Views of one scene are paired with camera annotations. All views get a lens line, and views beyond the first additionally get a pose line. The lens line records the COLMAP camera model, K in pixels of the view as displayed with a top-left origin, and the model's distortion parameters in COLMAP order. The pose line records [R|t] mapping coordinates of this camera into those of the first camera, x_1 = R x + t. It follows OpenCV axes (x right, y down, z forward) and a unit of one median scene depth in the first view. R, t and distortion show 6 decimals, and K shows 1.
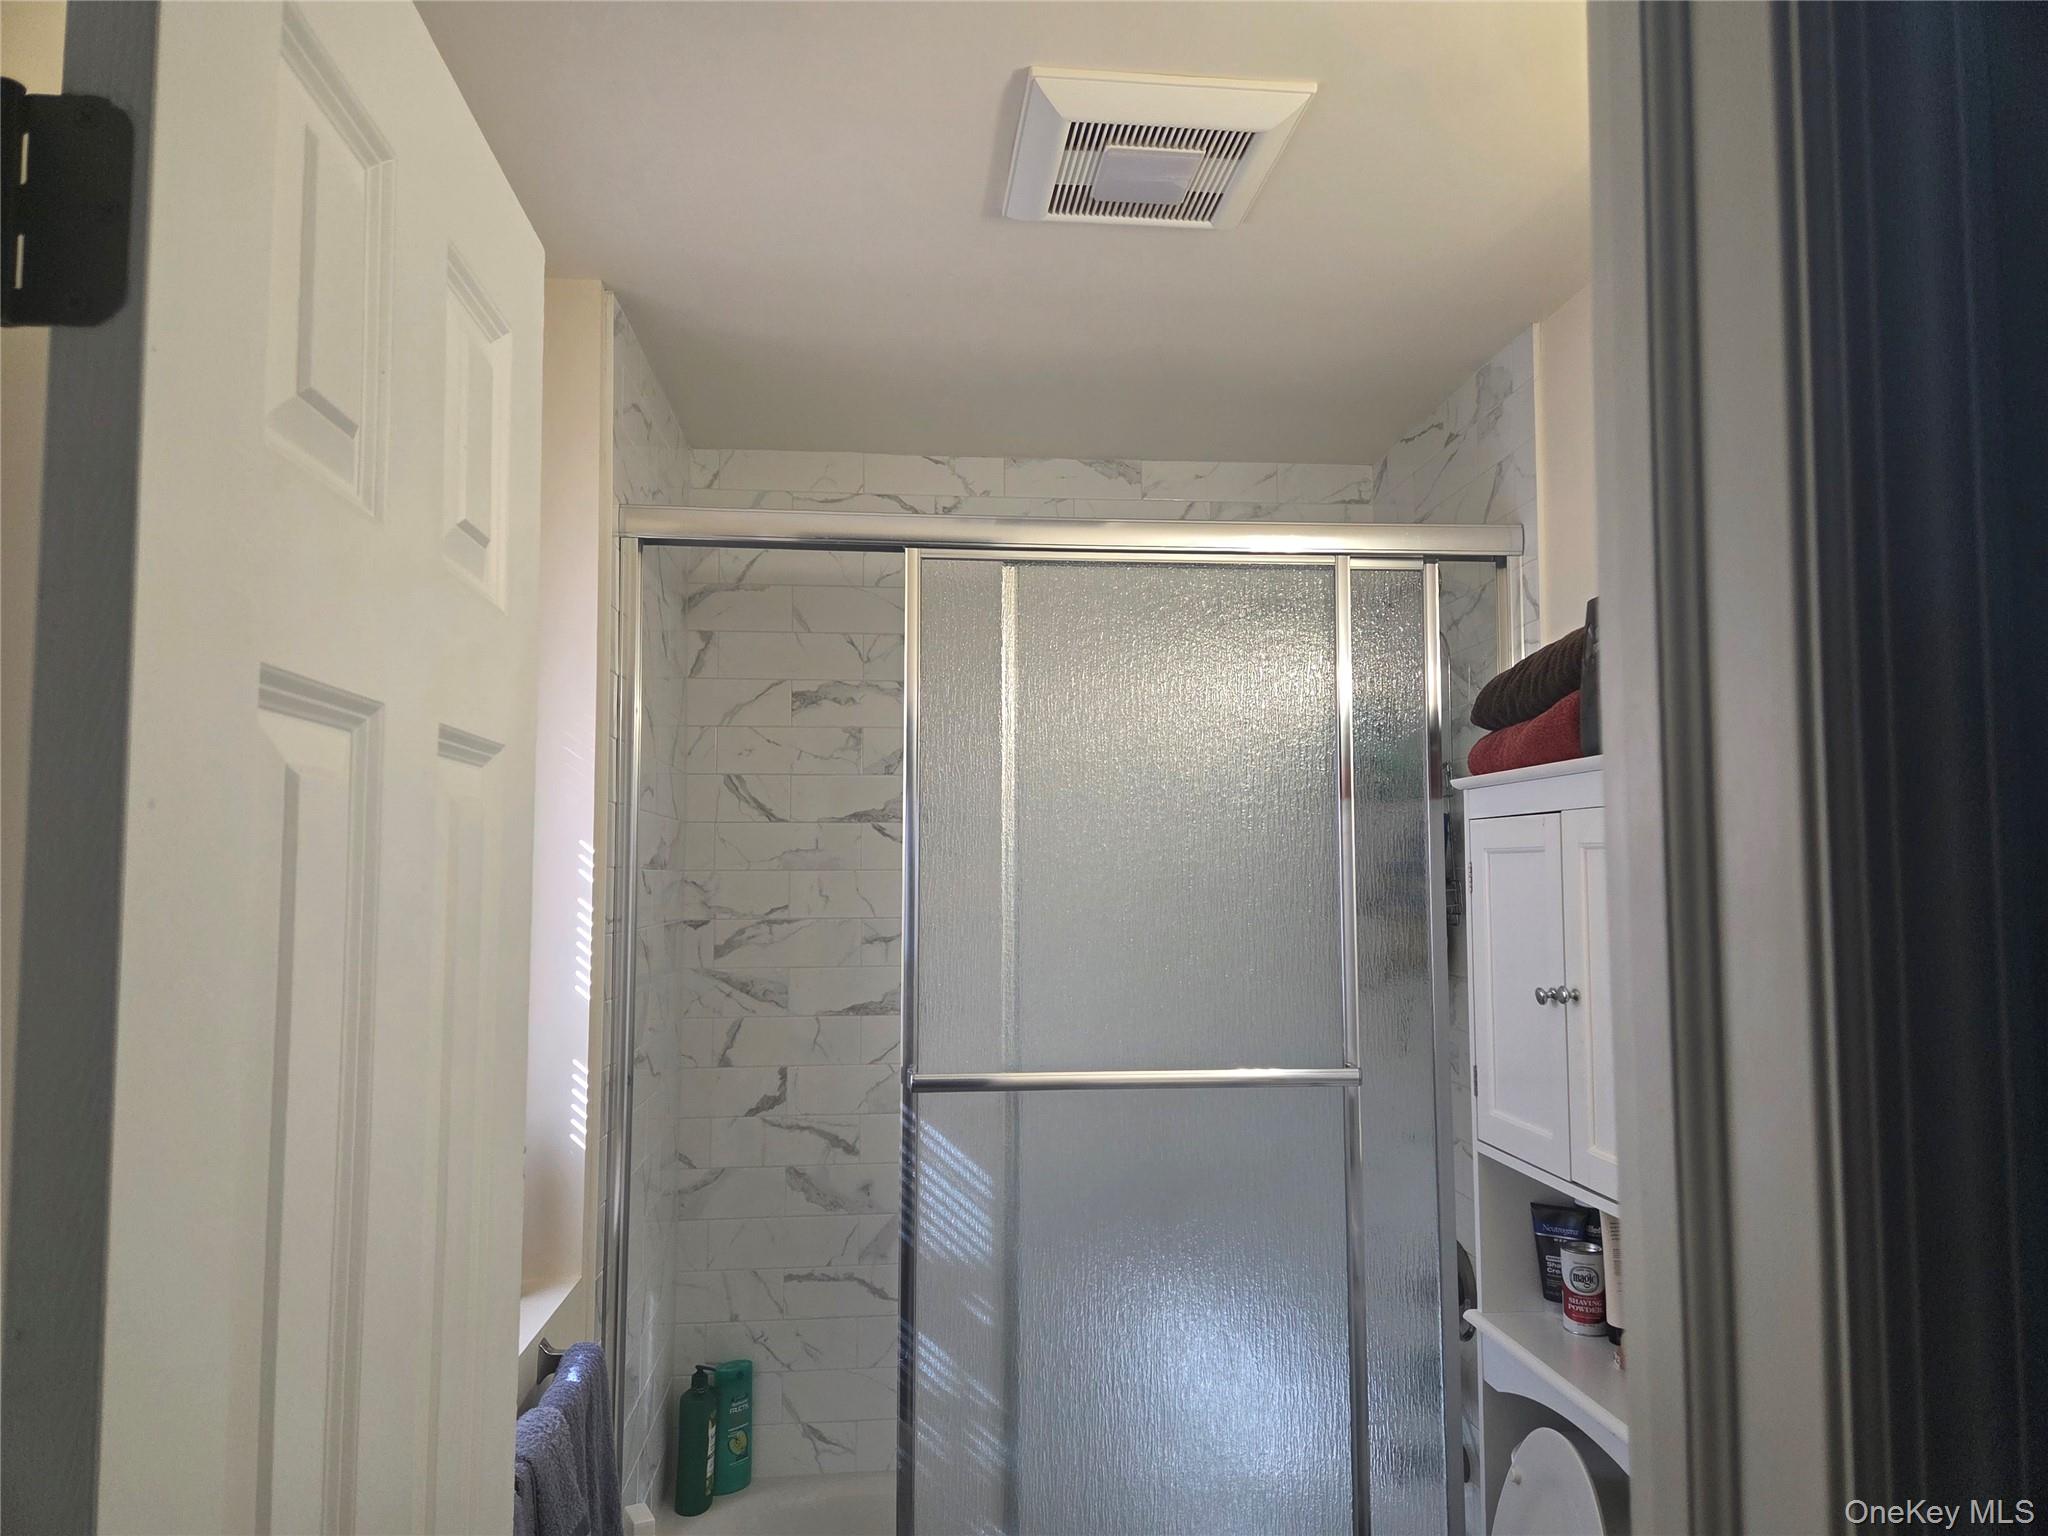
lens RADIAL K [[1380.1, 0, 1031.1], [0, 1380.1, 767.6], [0, 0, 1]] dist [0.037872, -0.005655]
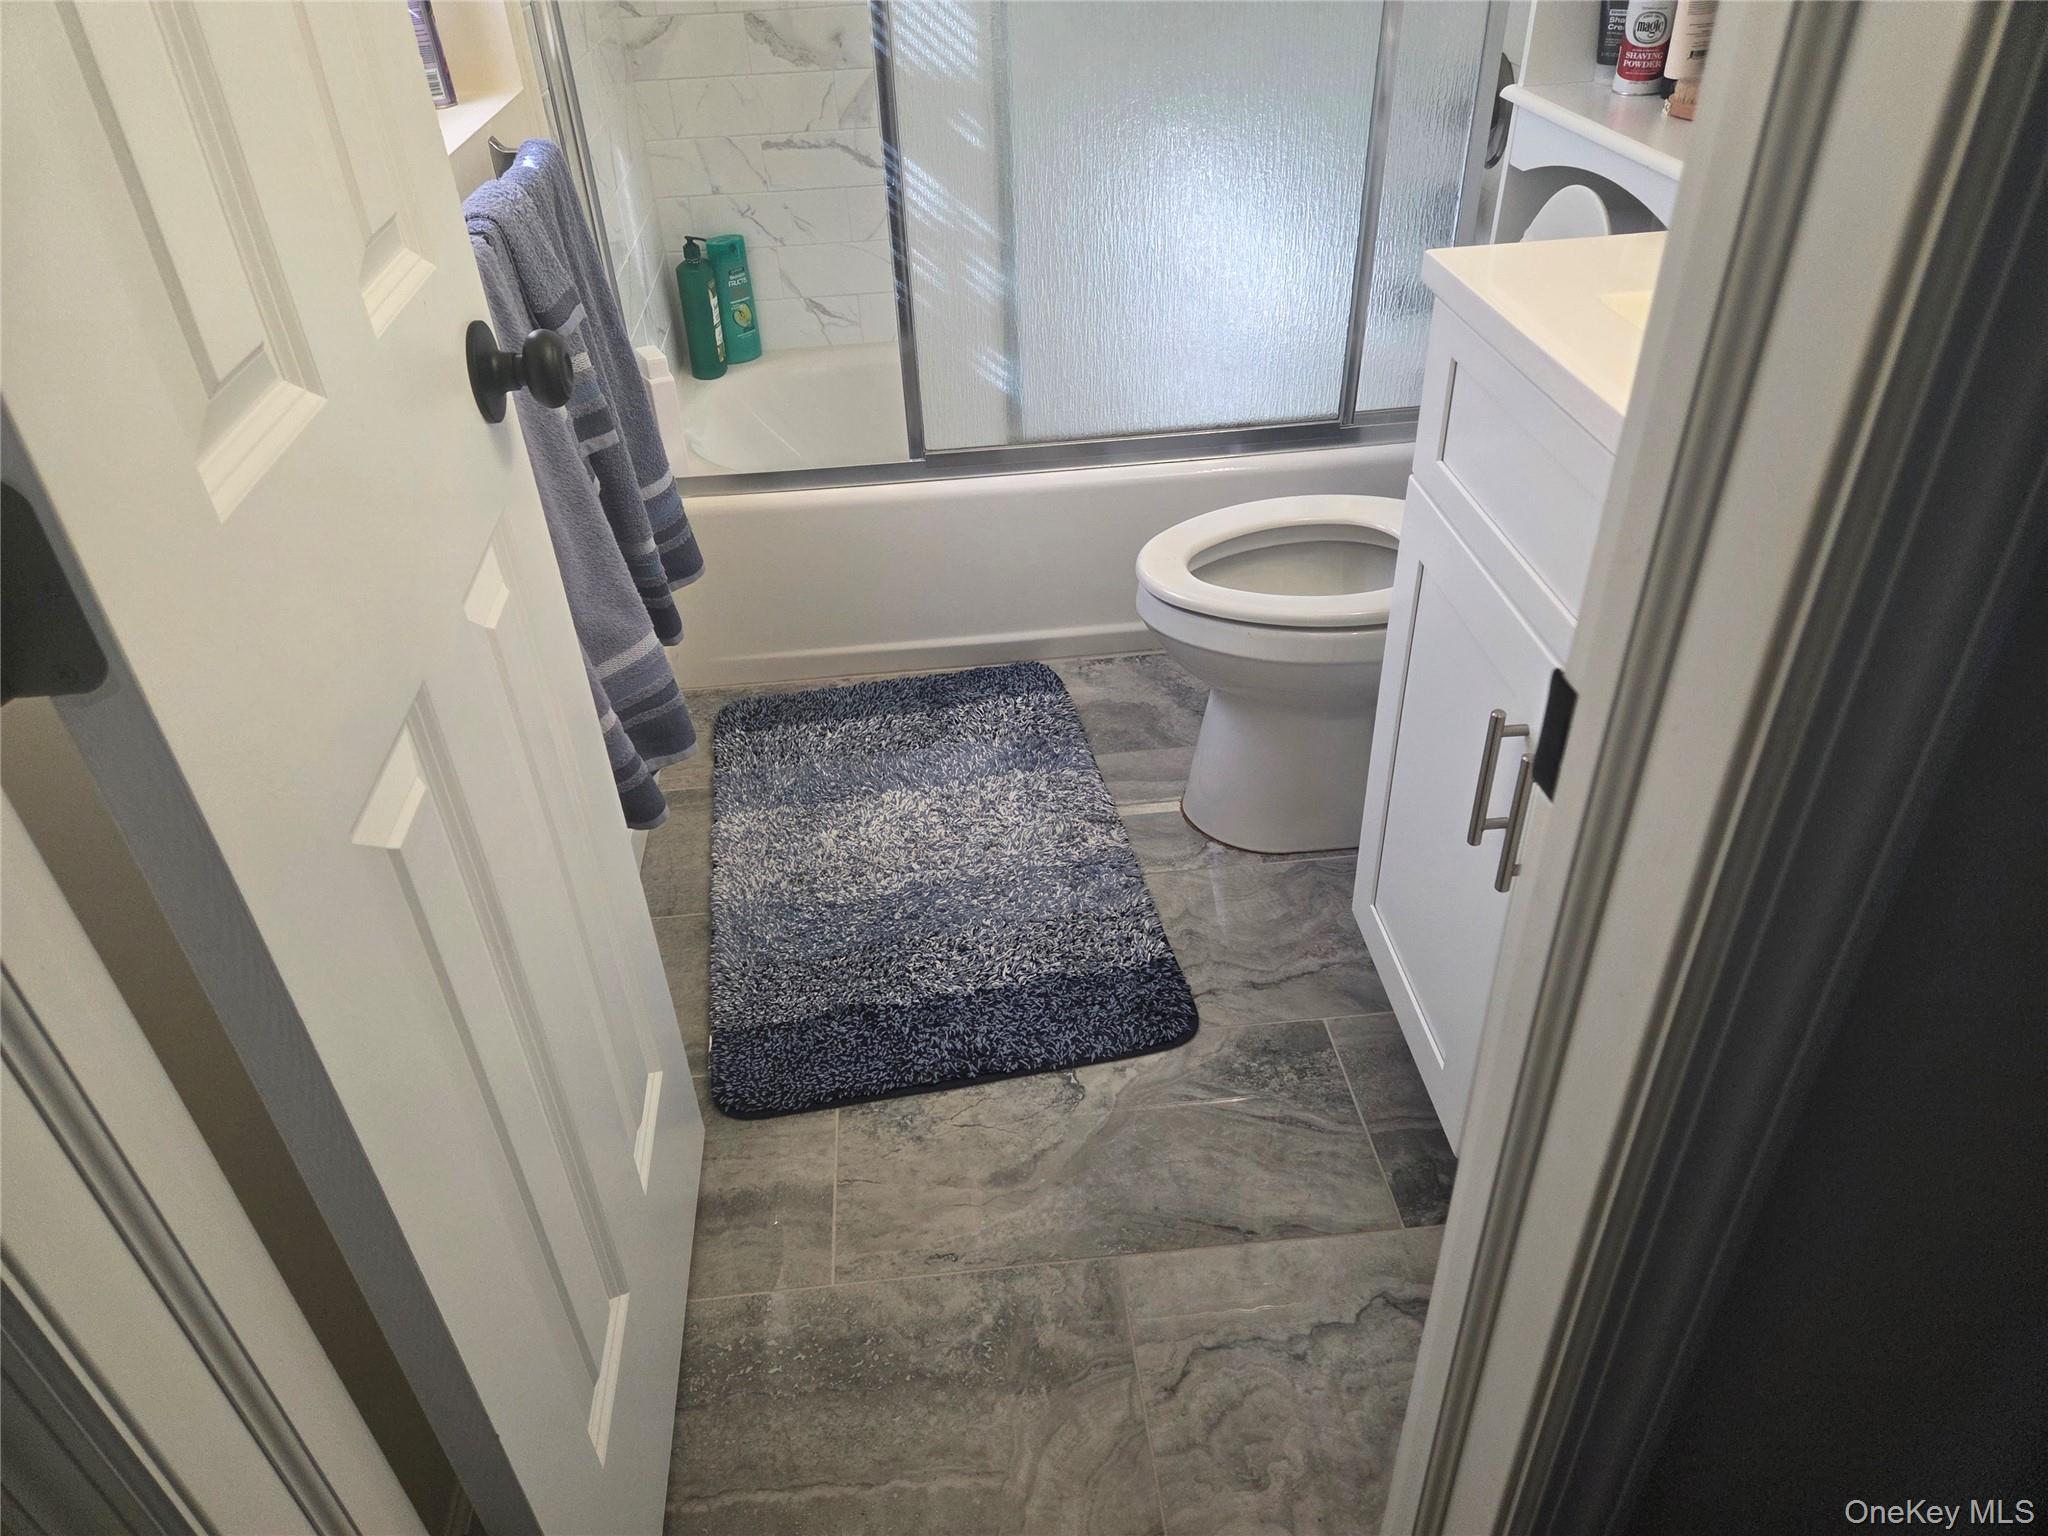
lens RADIAL K [[1380.1, 0, 1021.0], [0, 1380.1, 769.6], [0, 0, 1]] dist [0.037872, -0.005655]
pose [[0.999279, -0.029599, -0.023793, 0.007221], [0.037969, 0.766427, 0.641208, 0.125025], [-0.000743, -0.641649, 0.766998, 0.020605]]
